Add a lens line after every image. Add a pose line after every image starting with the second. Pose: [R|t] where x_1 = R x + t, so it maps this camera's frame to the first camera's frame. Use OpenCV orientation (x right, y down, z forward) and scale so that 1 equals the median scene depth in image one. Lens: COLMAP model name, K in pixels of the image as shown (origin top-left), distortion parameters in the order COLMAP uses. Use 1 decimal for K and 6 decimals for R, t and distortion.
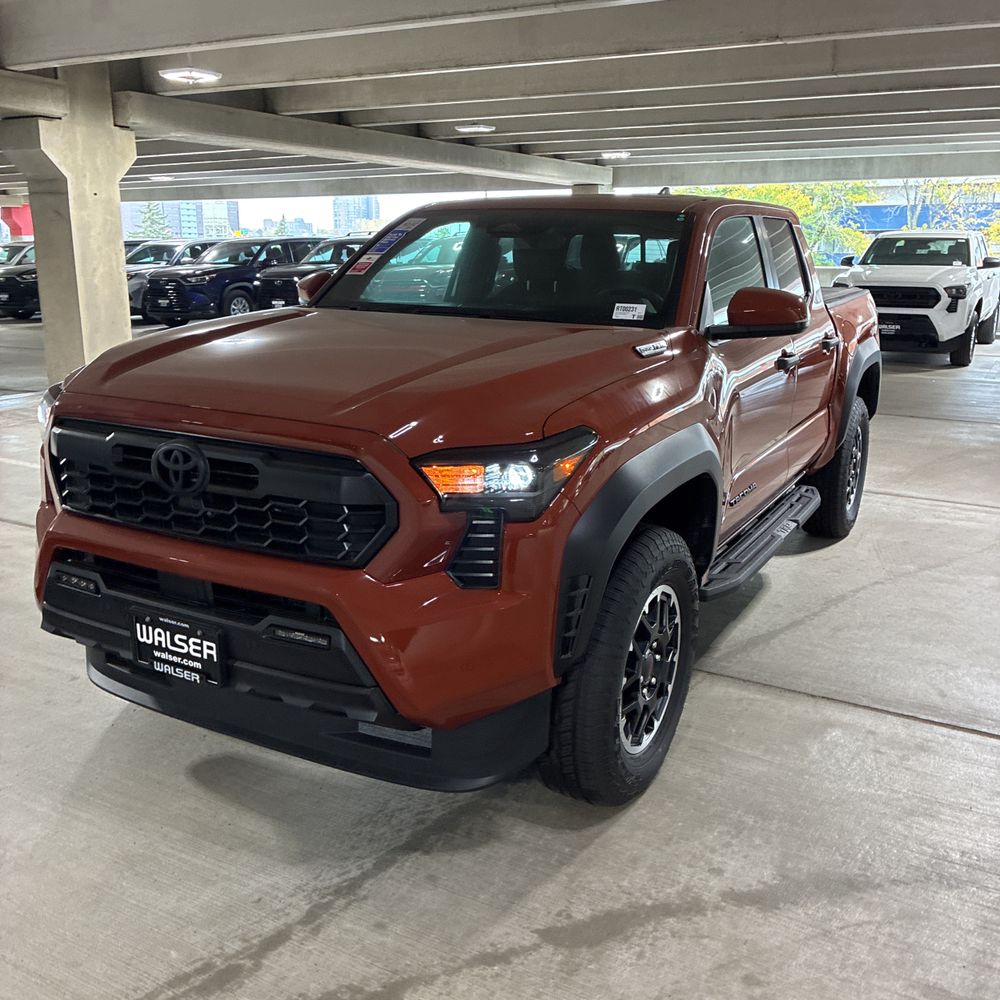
lens RADIAL K [[993.1, 0, 500.0], [0, 993.1, 500.0], [0, 0, 1]] dist [0.012368, 0.015177]
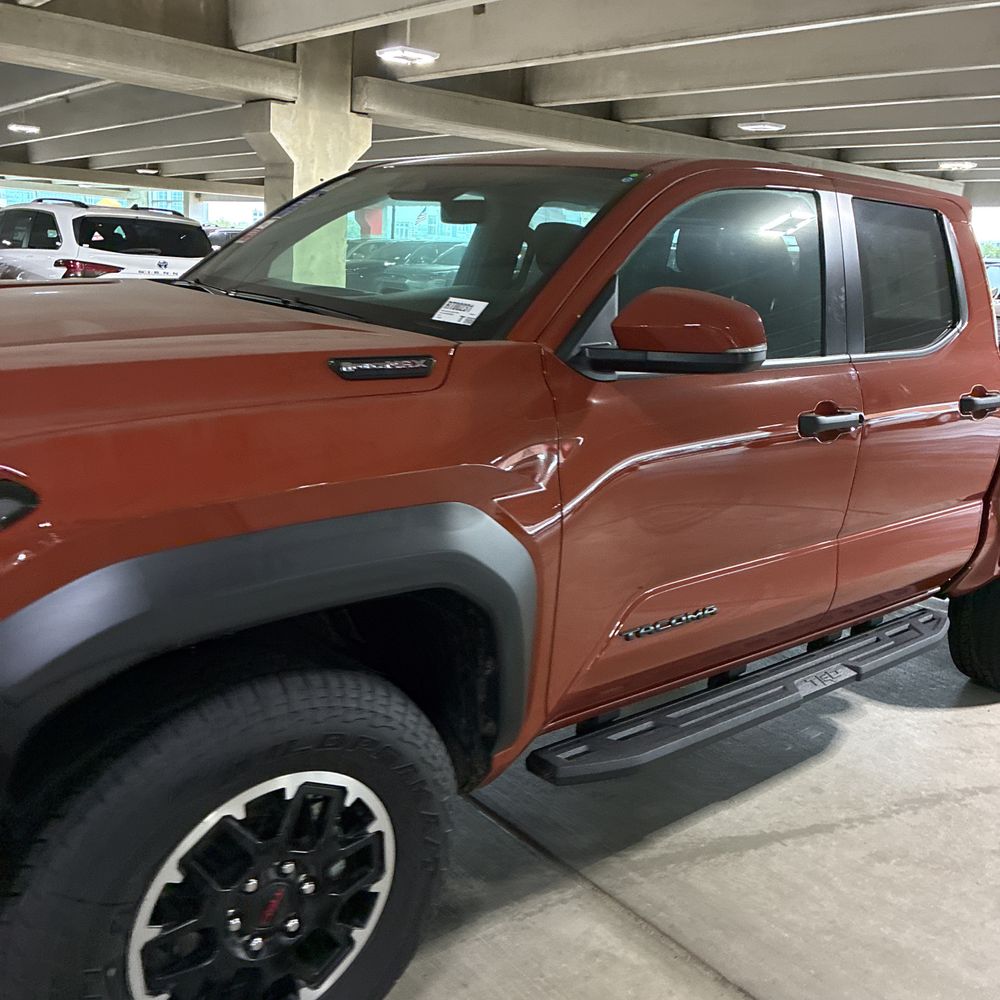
lens RADIAL K [[1003.9, 0, 494.9], [0, 1003.9, 498.5], [0, 0, 1]] dist [0.015606, 0.007955]
pose [[0.934584, 0.138291, -0.327764, 0.262613], [-0.144911, 0.989435, 0.004266, -0.054176], [0.324891, 0.043510, 0.944750, 0.285265]]
